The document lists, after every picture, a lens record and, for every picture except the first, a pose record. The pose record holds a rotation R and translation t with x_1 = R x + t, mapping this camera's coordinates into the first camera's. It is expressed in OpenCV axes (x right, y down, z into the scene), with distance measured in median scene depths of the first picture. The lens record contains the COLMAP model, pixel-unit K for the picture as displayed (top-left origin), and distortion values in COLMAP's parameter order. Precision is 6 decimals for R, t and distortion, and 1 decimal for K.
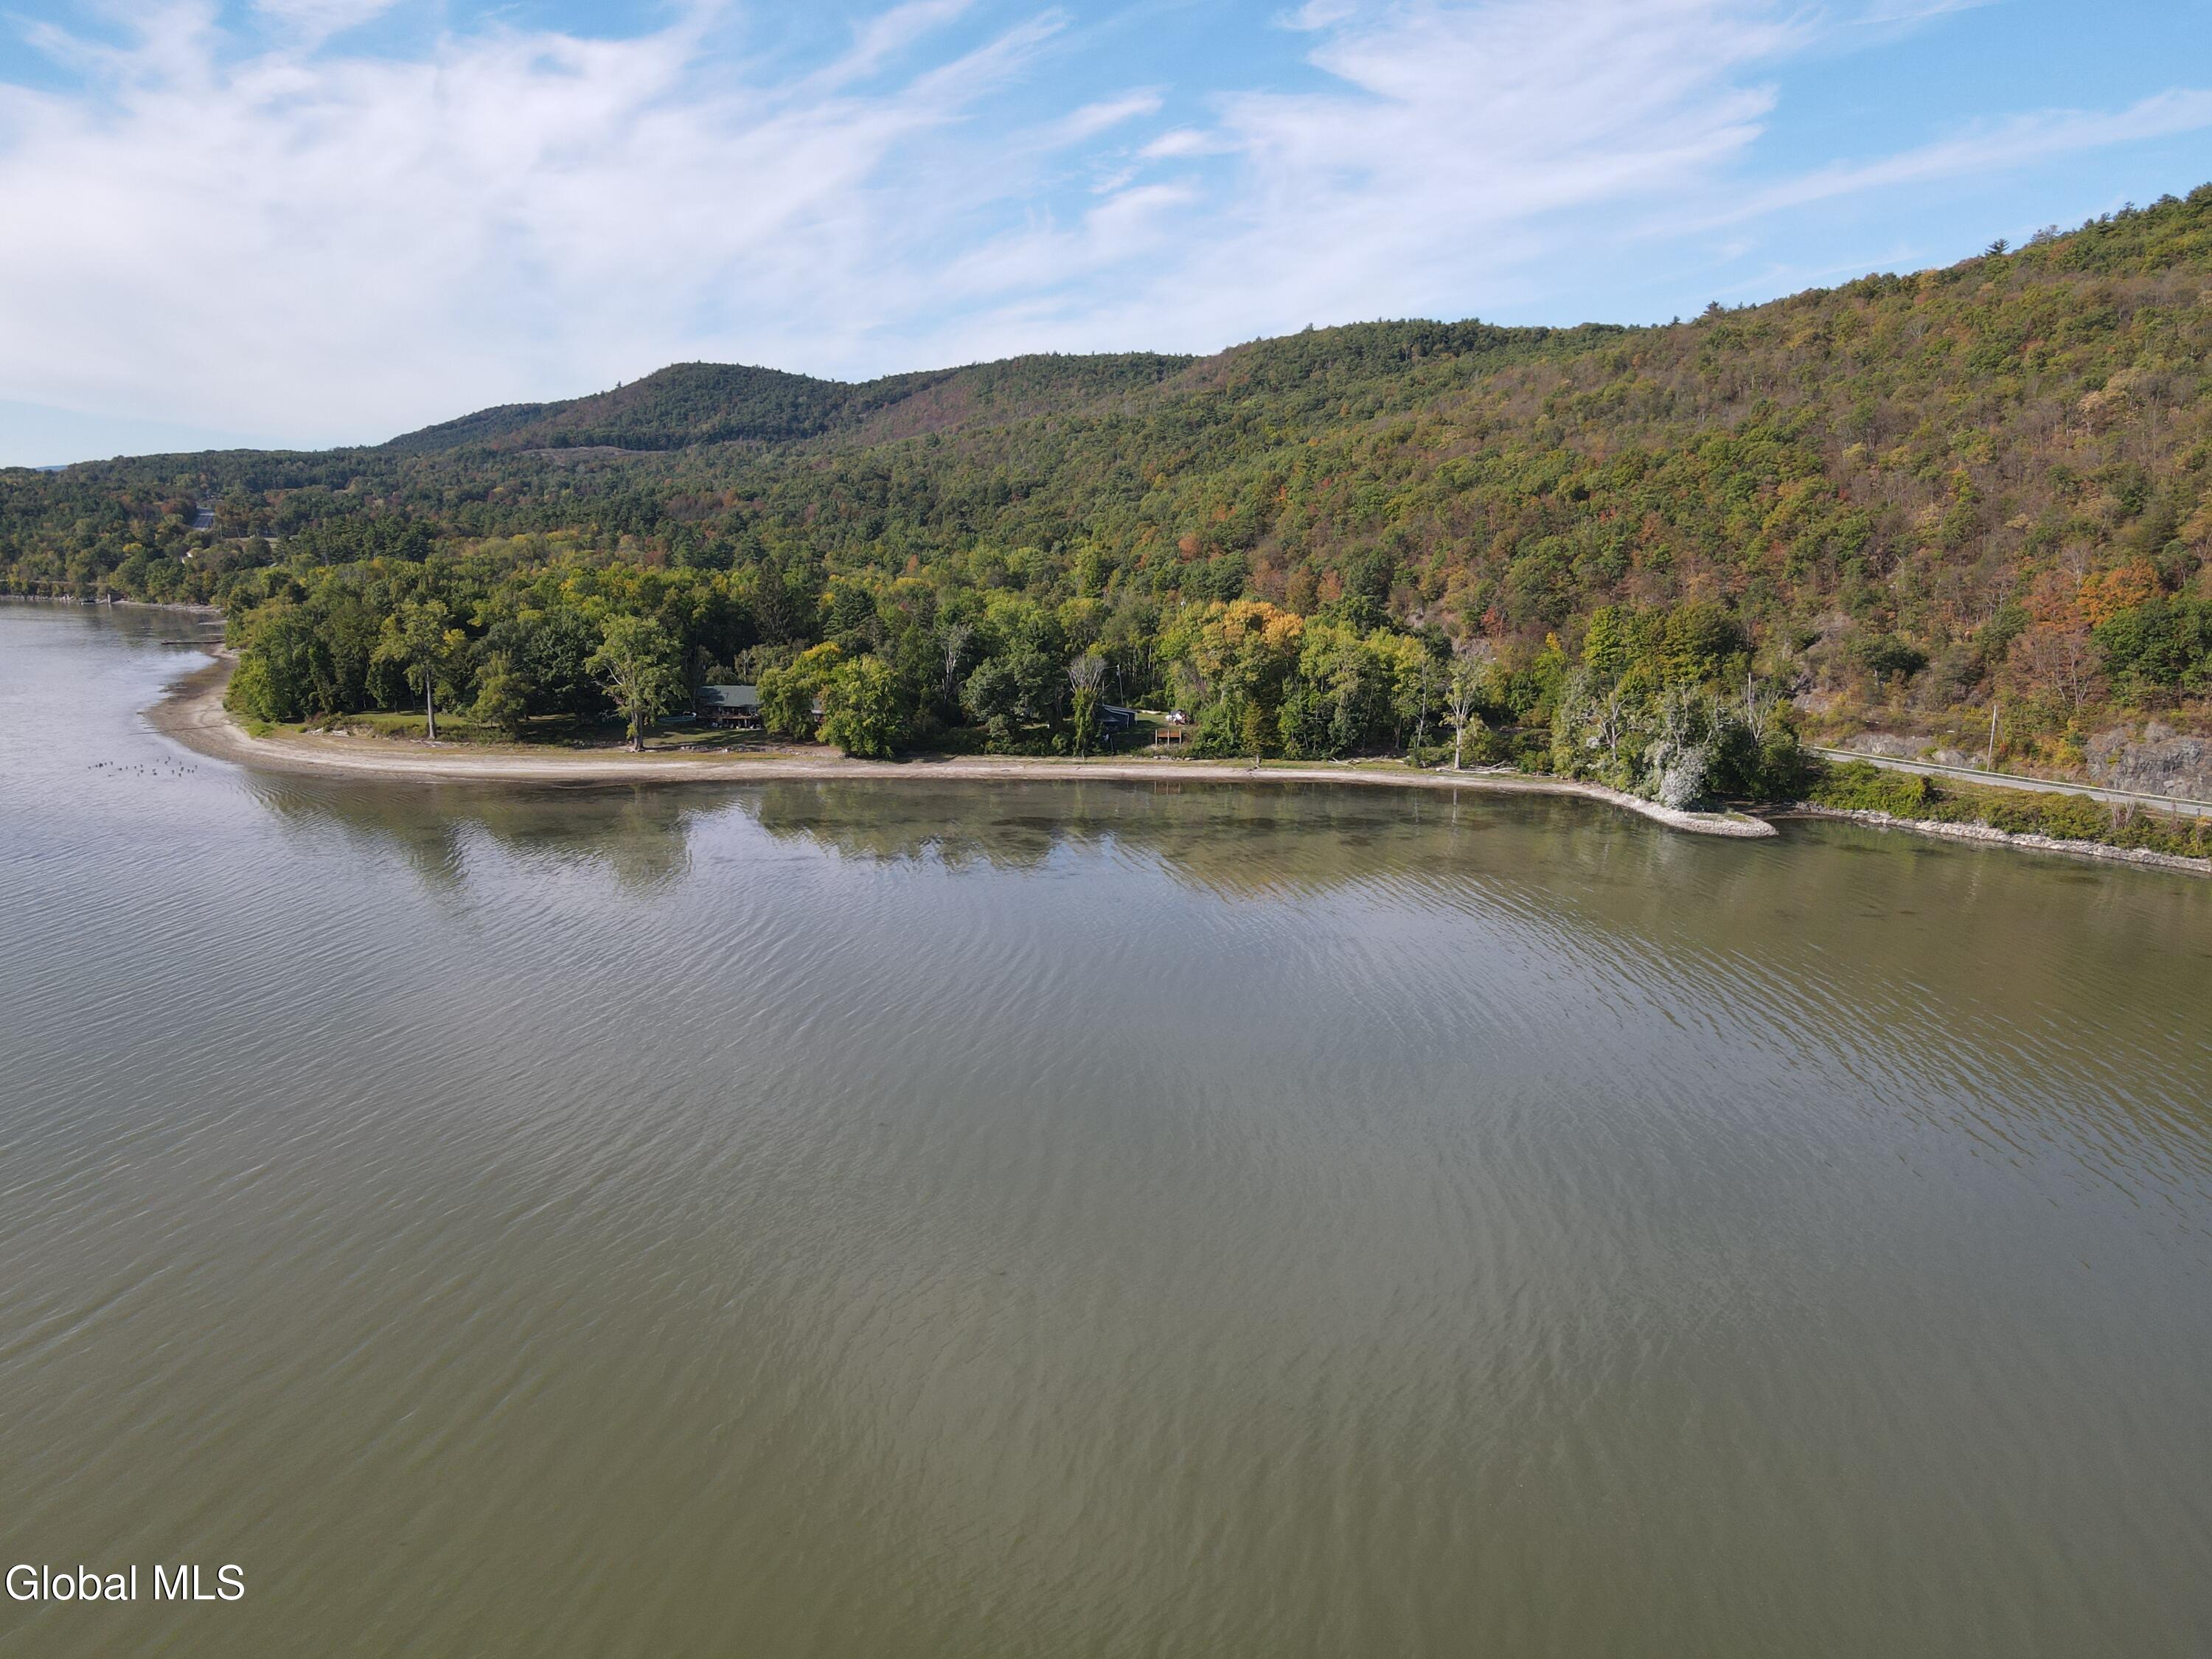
lens RADIAL K [[1636.0, 0, 1106.6], [0, 1636.0, 827.7], [0, 0, 1]] dist [0.014508, 0.007107]
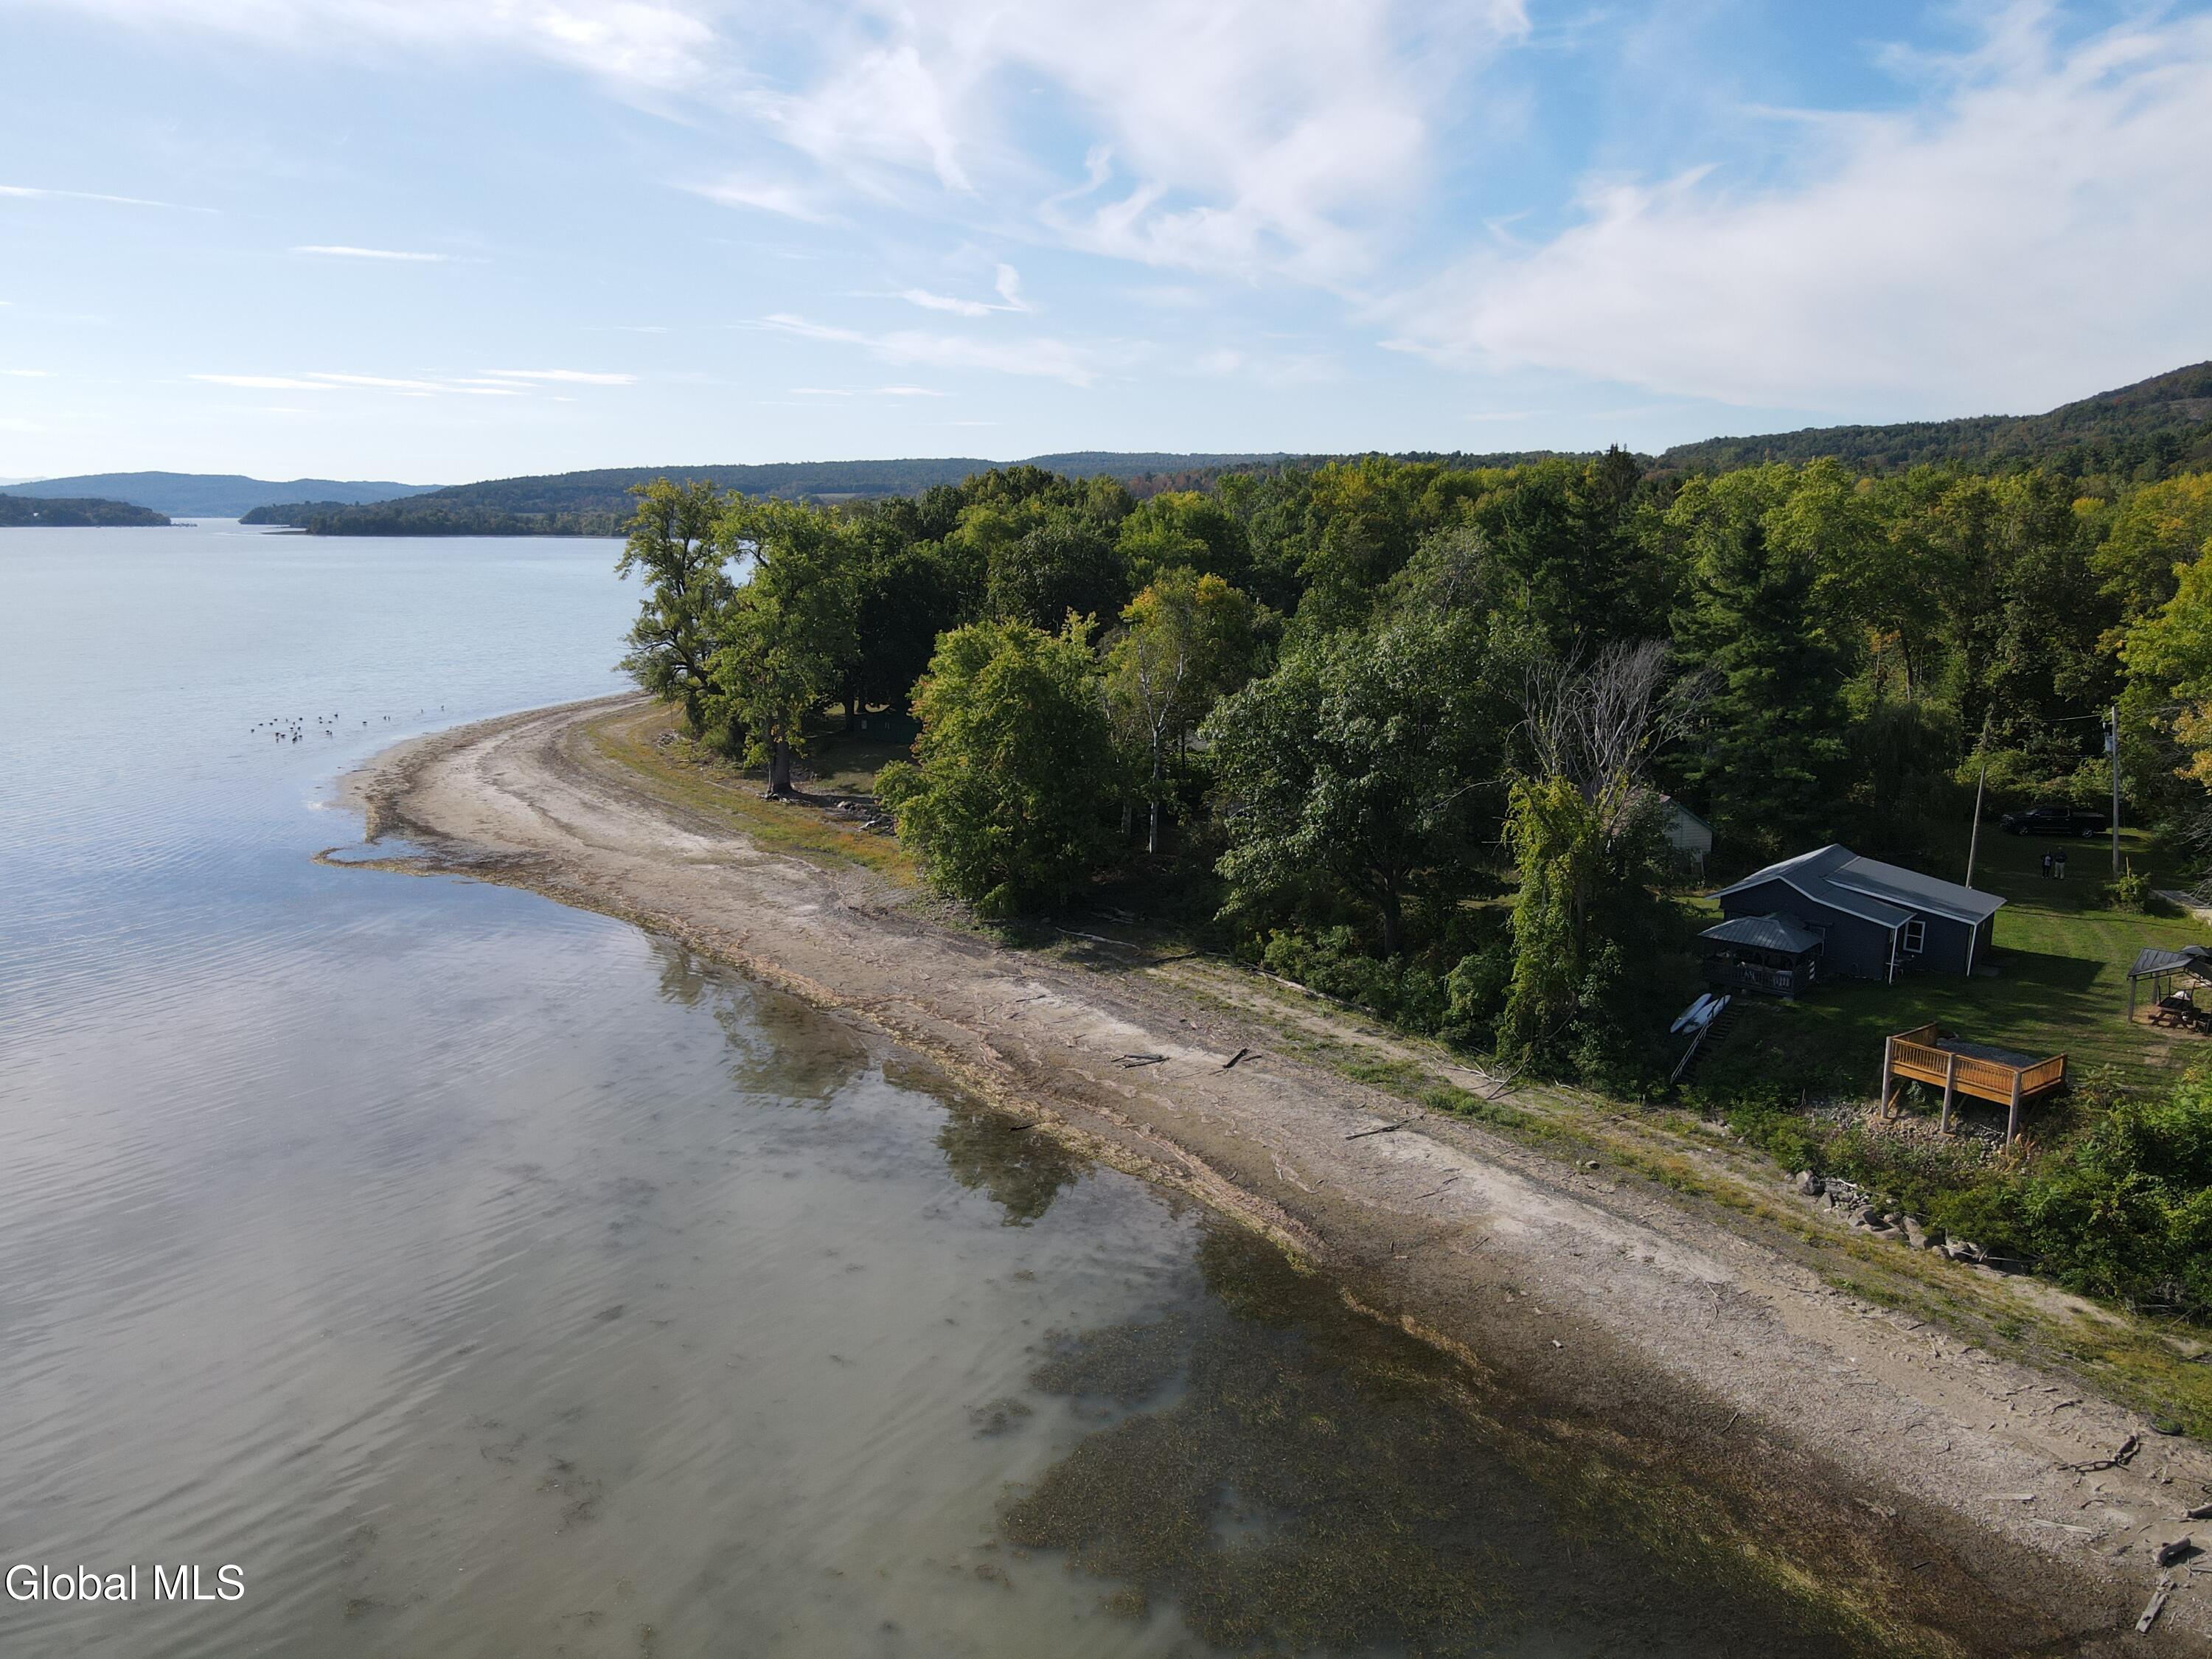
lens RADIAL K [[1636.0, 0, 1105.6], [0, 1636.0, 832.9], [0, 0, 1]] dist [0.014508, 0.007107]
pose [[0.590868, 0.149933, -0.792714, 0.128939], [-0.166015, 0.984147, 0.062397, -0.081590], [0.789502, 0.094734, 0.606392, 0.812290]]
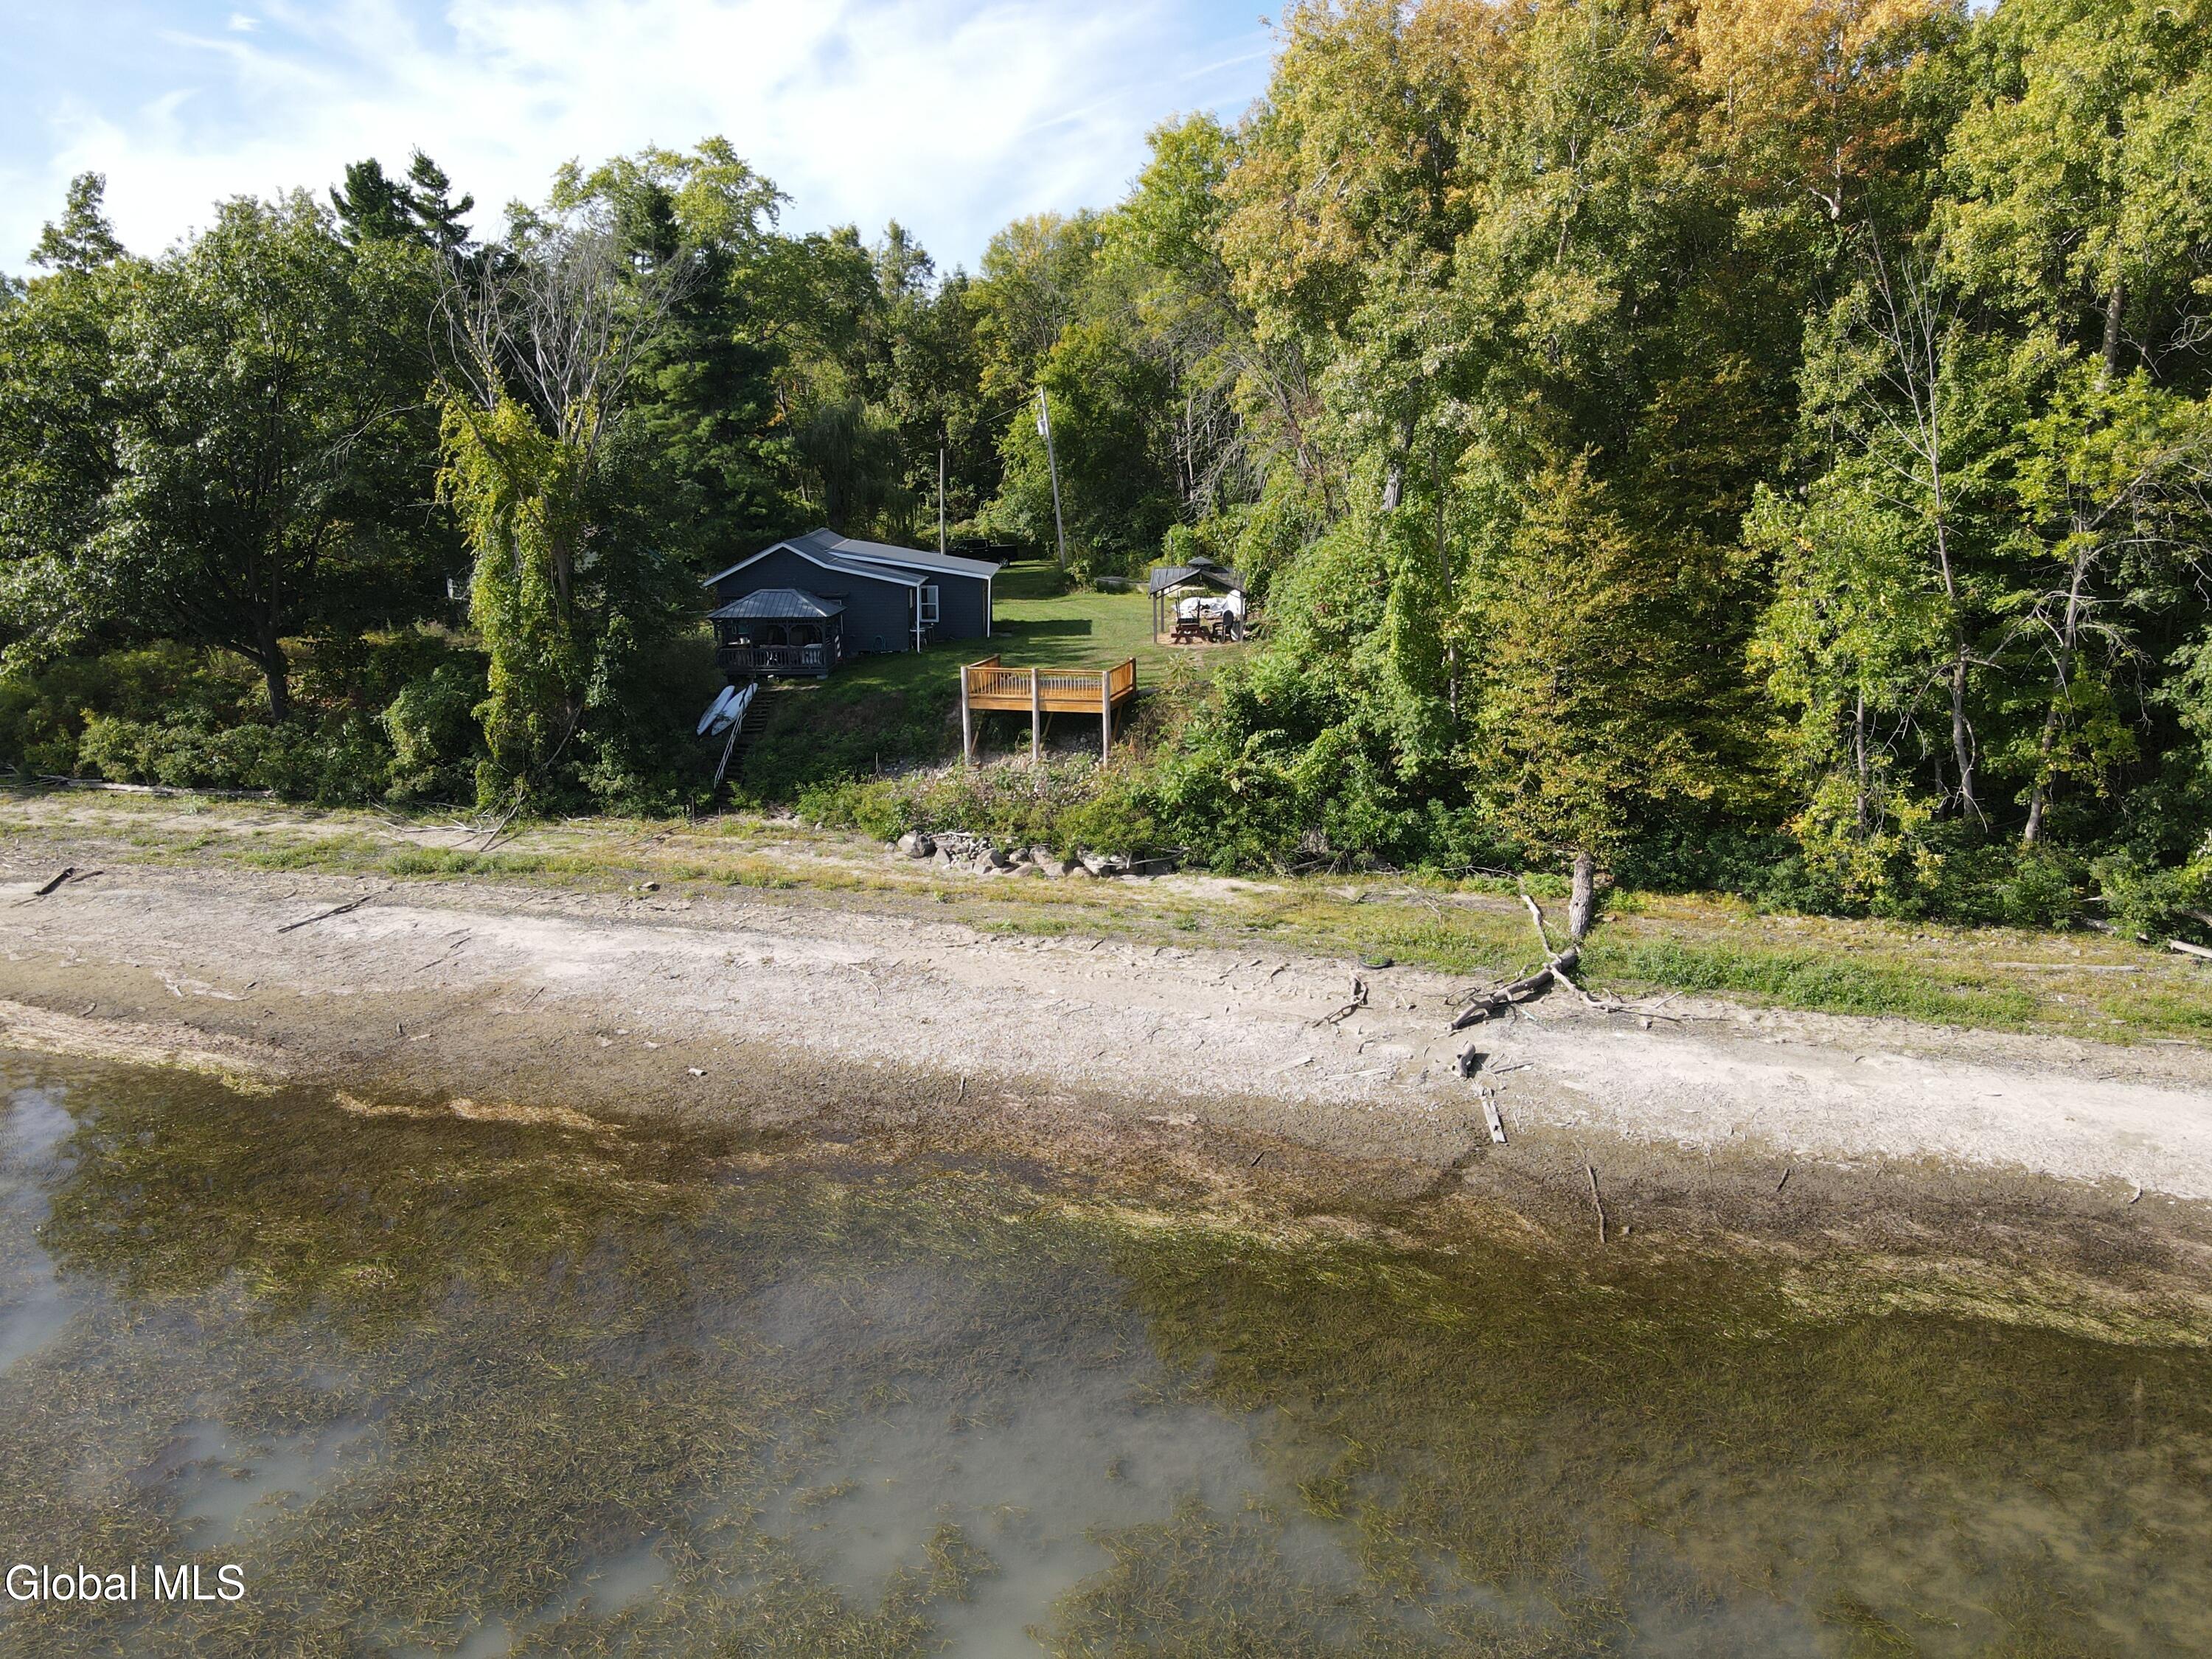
lens RADIAL K [[1636.0, 0, 1110.3], [0, 1636.0, 831.7], [0, 0, 1]] dist [0.014508, 0.007107]
pose [[0.968859, 0.043905, -0.243688, 0.086829], [-0.038217, 0.998876, 0.028026, -0.049054], [0.244644, -0.017840, 0.969449, 0.851676]]
